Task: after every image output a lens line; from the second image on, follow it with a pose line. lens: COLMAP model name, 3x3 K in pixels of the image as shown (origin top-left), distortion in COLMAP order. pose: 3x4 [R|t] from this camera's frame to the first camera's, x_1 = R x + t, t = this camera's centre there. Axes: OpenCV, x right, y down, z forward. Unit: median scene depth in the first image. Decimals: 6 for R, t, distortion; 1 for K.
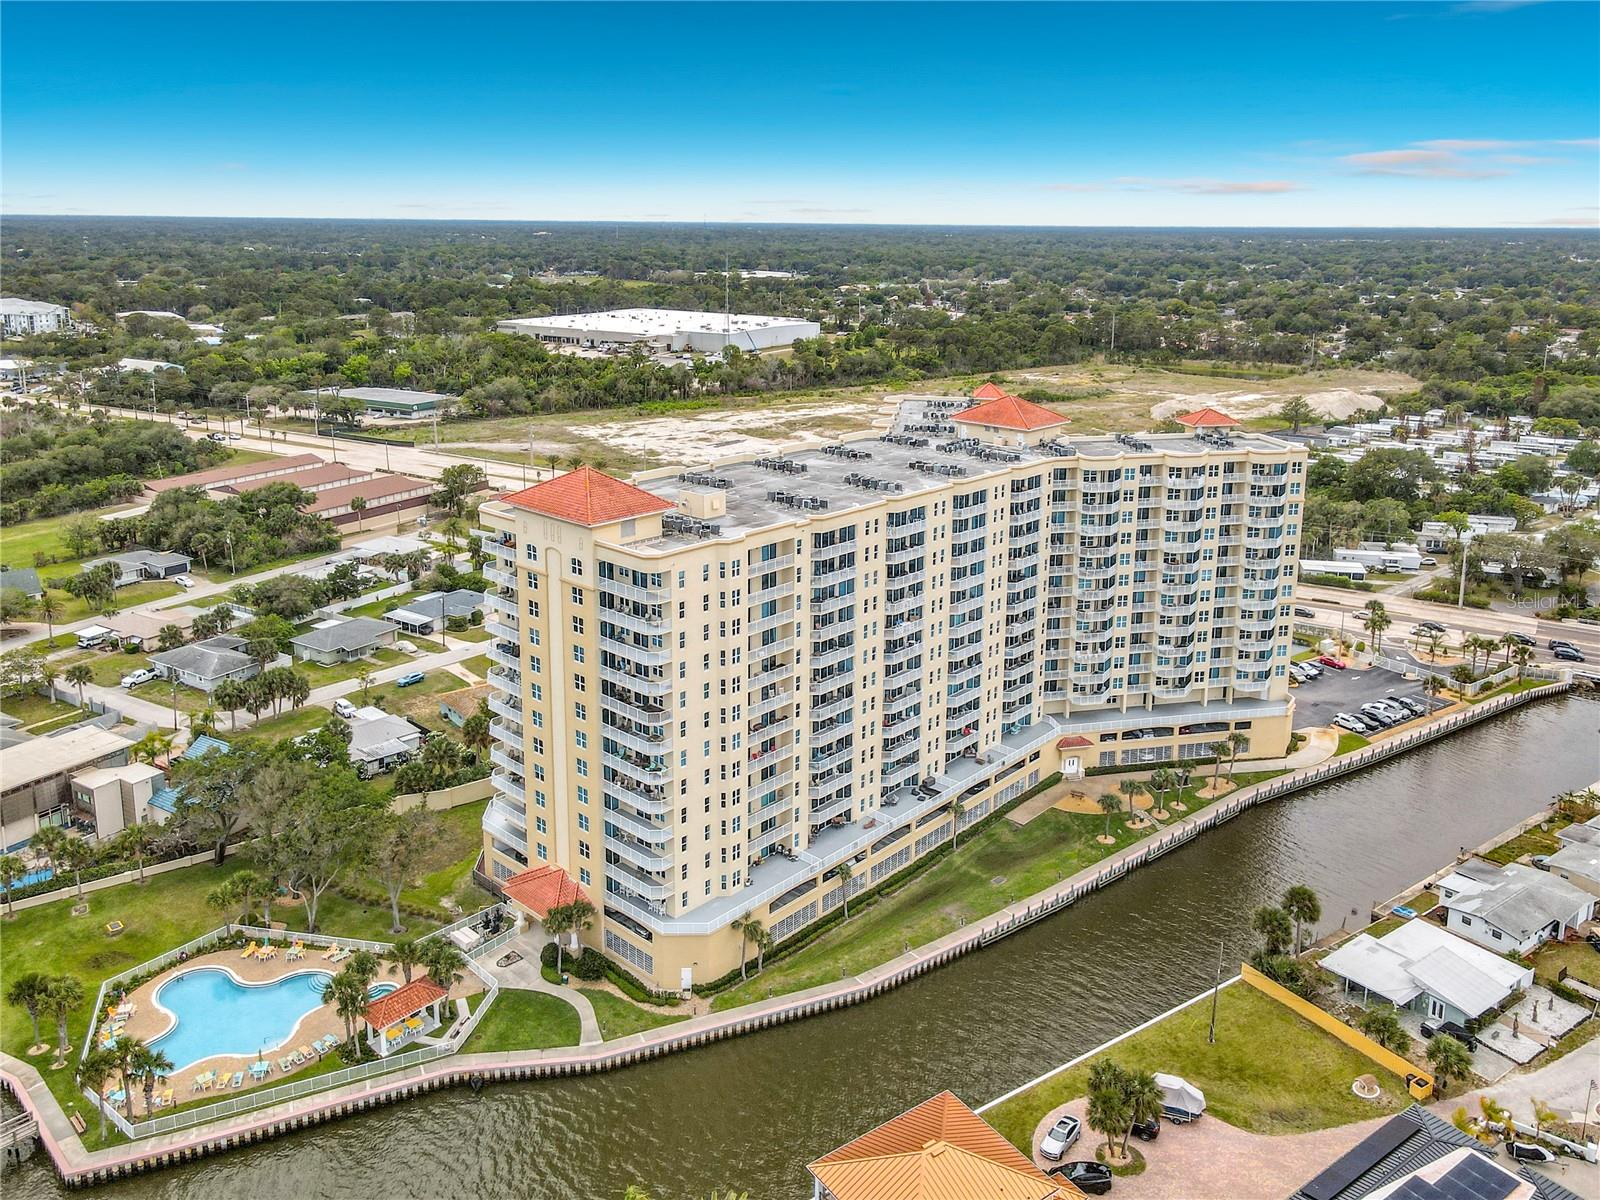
lens RADIAL K [[1193.7, 0, 828.3], [0, 1193.7, 512.9], [0, 0, 1]] dist [0.007041, 0.008749]
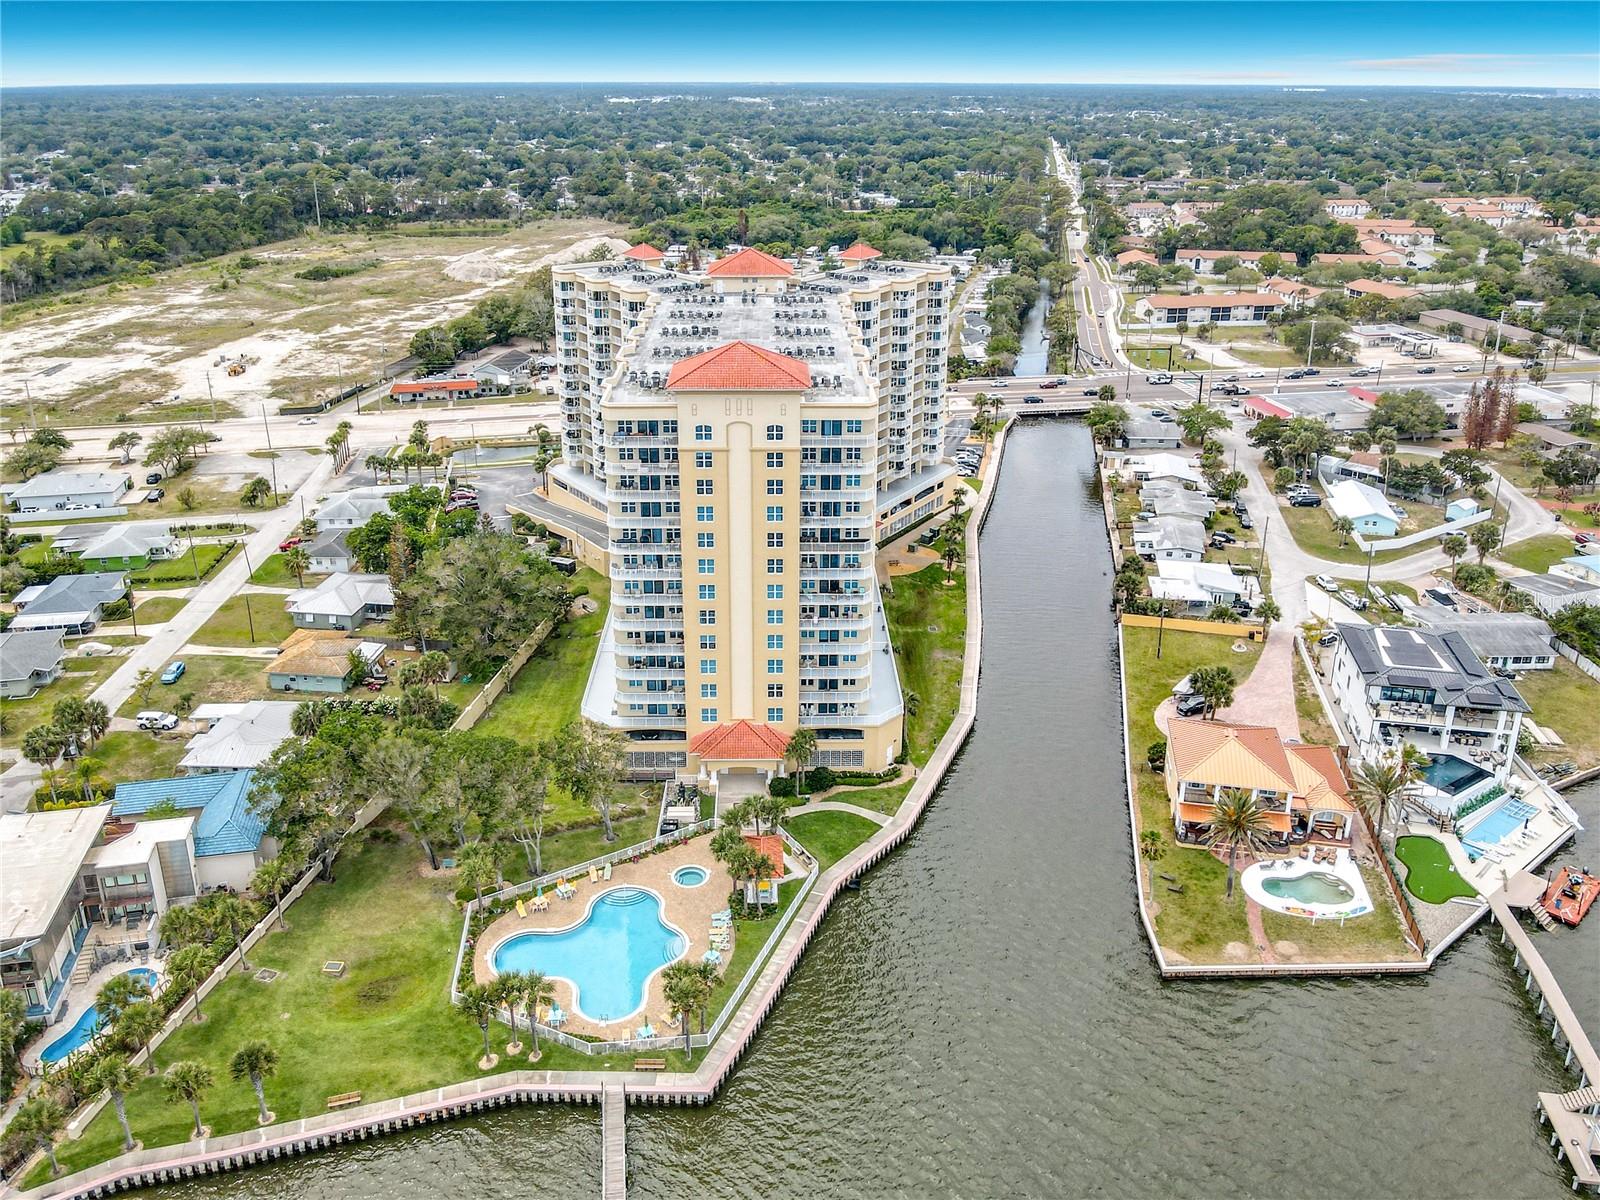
lens RADIAL K [[1193.7, 0, 780.8], [0, 1193.7, 546.5], [0, 0, 1]] dist [0.007041, 0.008749]
pose [[0.735465, -0.256442, 0.627159, -0.889290], [0.168150, 0.965734, 0.197695, -0.066111], [-0.656366, -0.039941, 0.753384, 0.179120]]
